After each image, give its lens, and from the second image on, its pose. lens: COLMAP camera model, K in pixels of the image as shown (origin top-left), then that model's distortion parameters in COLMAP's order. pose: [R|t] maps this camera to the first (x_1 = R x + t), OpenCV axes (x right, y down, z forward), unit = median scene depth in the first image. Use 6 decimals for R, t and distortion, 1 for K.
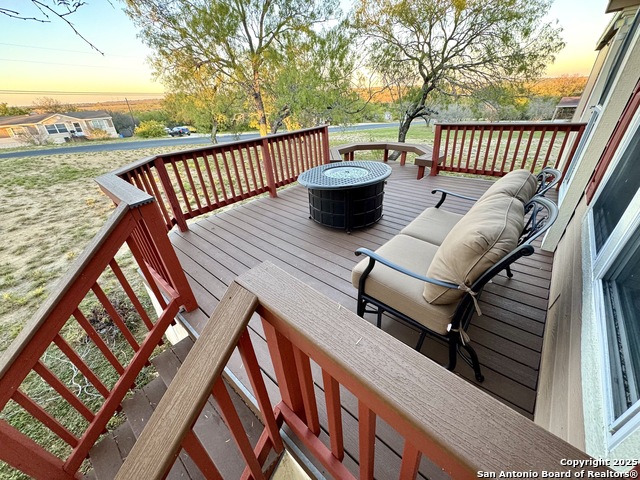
lens RADIAL K [[257.0, 0, 319.5], [0, 257.0, 238.9], [0, 0, 1]] dist [-0.002350, 0.000206]
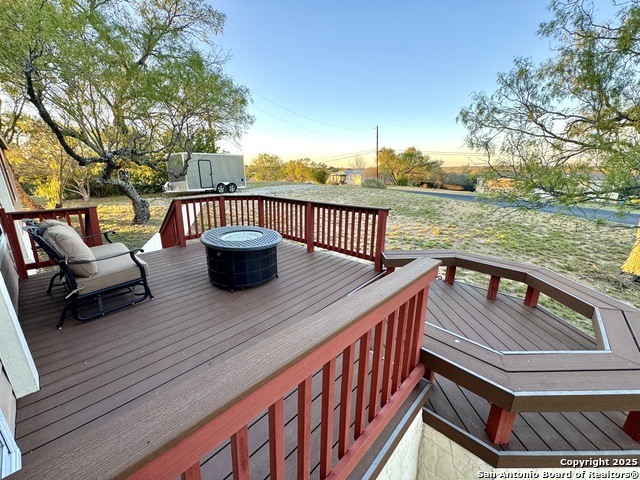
lens RADIAL K [[257.0, 0, 319.4], [0, 257.0, 237.0], [0, 0, 1]] dist [-0.002350, 0.000206]
pose [[-0.016727, 0.290907, -0.956605, 0.824642], [-0.494696, 0.829024, 0.260760, -0.493809], [0.868905, 0.477590, 0.130043, 0.799395]]
